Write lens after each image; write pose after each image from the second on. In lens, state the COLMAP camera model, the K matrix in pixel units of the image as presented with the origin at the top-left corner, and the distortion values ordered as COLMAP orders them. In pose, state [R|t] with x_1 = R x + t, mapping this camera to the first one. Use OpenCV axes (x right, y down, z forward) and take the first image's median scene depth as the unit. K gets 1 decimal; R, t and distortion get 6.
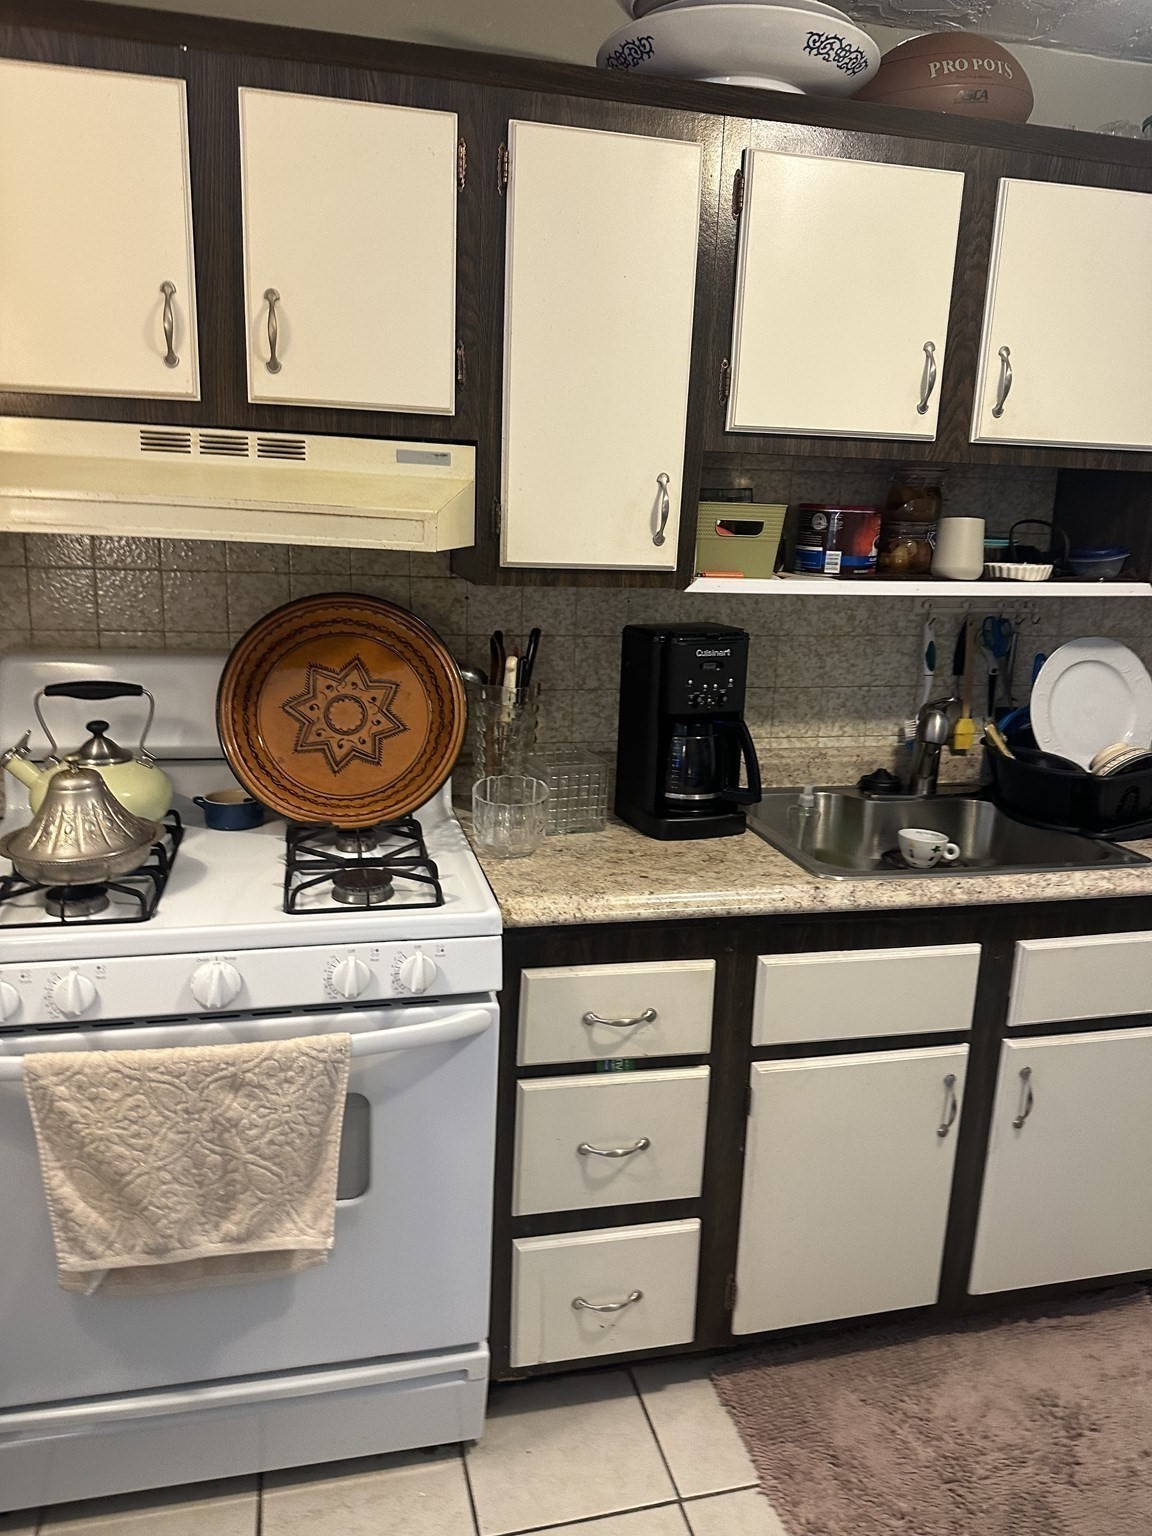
lens RADIAL K [[1076.1, 0, 564.9], [0, 1076.1, 759.8], [0, 0, 1]] dist [0.050365, -0.060856]
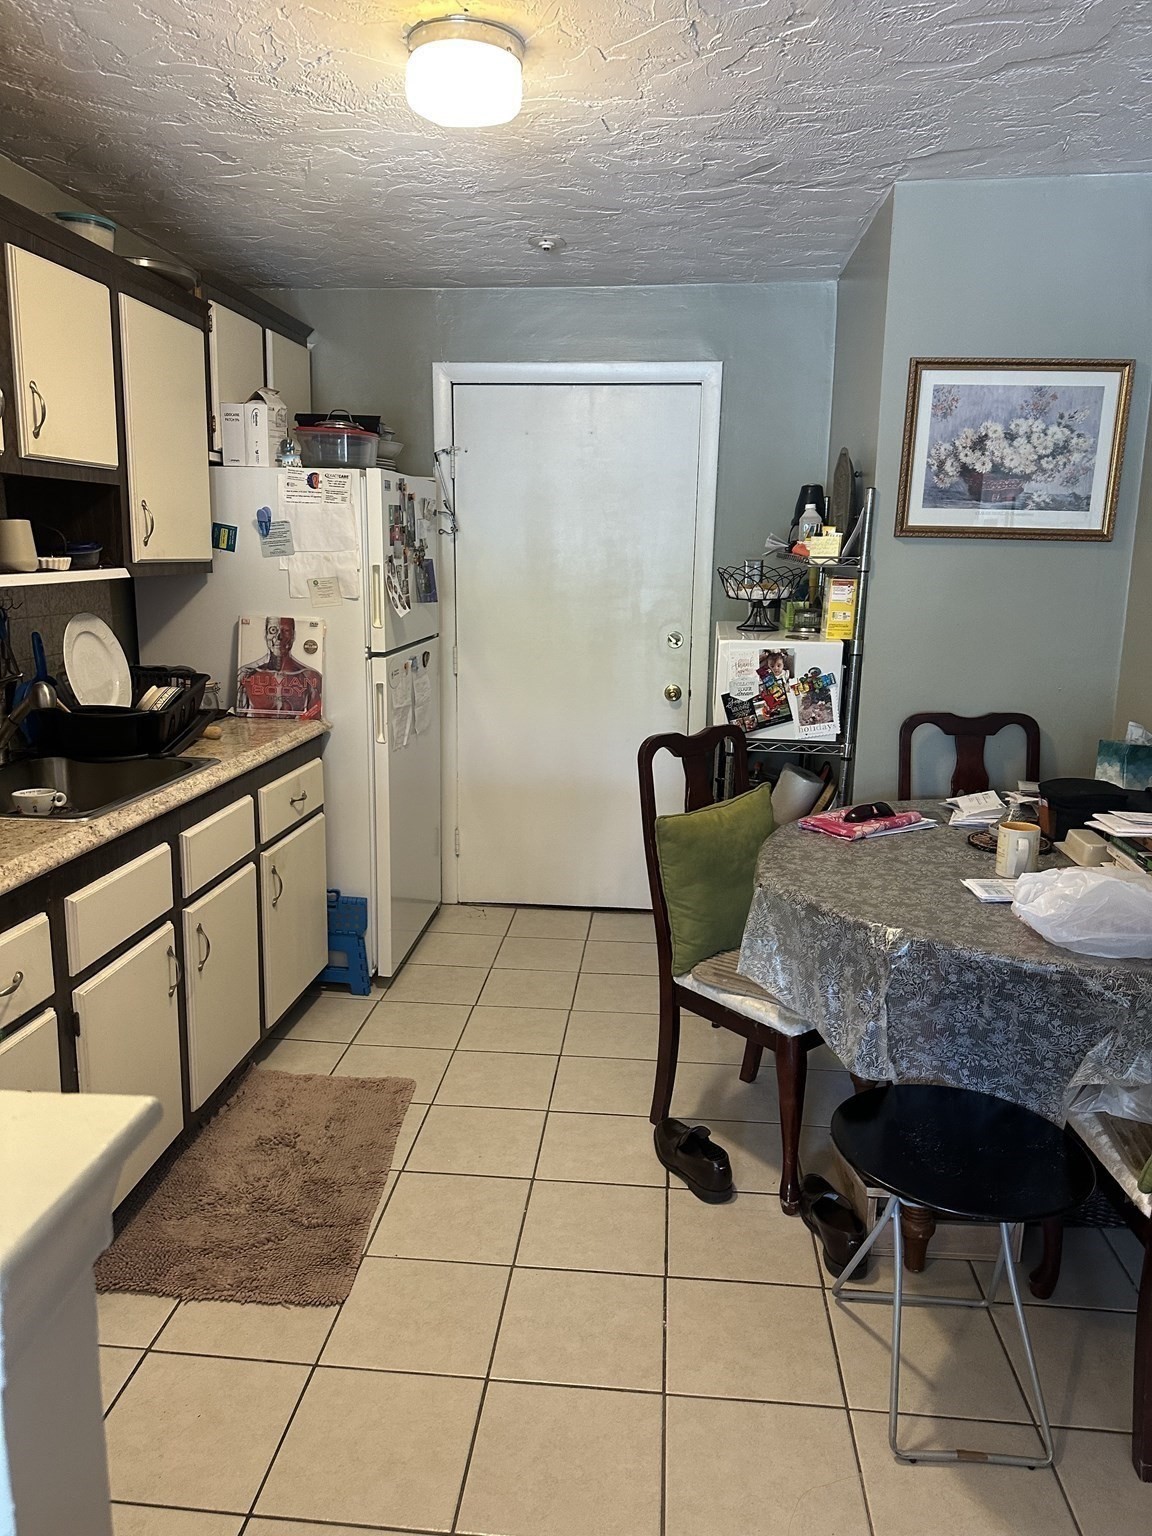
lens RADIAL K [[1076.1, 0, 562.7], [0, 1076.1, 764.6], [0, 0, 1]] dist [0.050365, -0.060856]
pose [[0.329053, -0.210650, 0.920516, -0.660370], [0.201489, 0.968015, 0.149495, -0.023412], [-0.922565, 0.136282, 0.360972, 0.061246]]
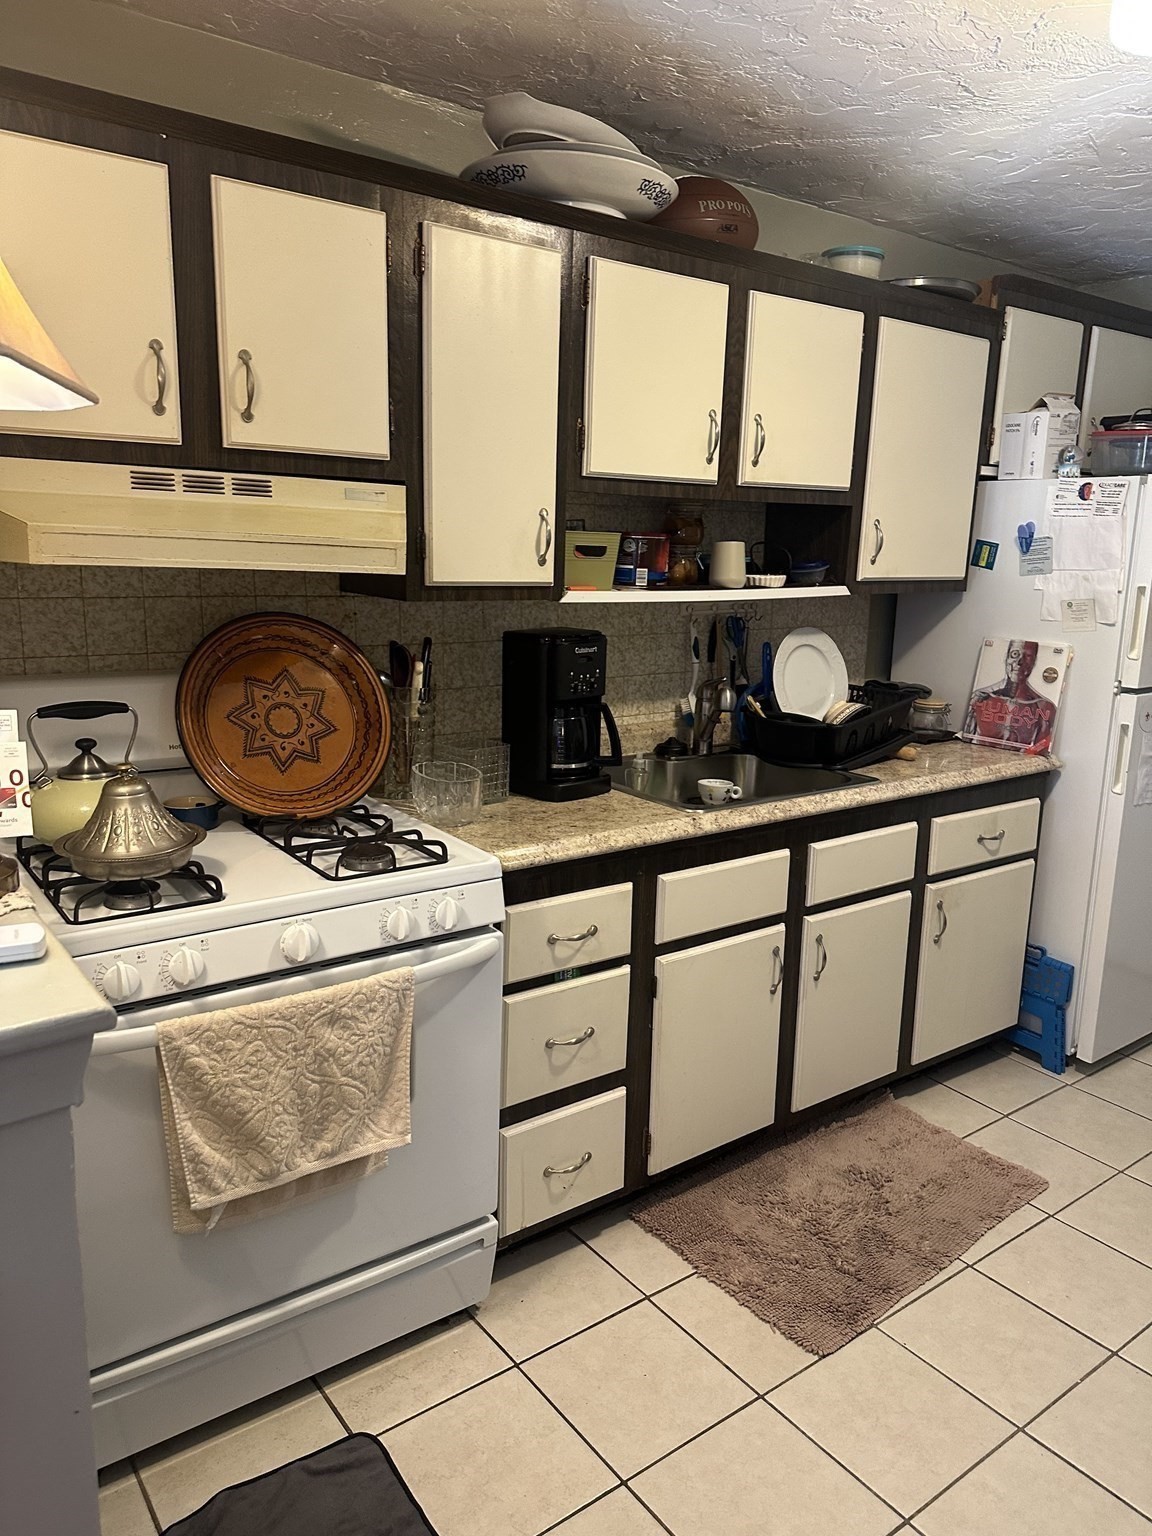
lens RADIAL K [[1076.1, 0, 578.1], [0, 1076.1, 776.6], [0, 0, 1]] dist [0.050365, -0.060856]
pose [[0.920789, -0.094047, 0.378553, -0.379235], [0.094295, 0.995383, 0.017929, 0.027376], [-0.378492, 0.019187, 0.925406, -0.172762]]
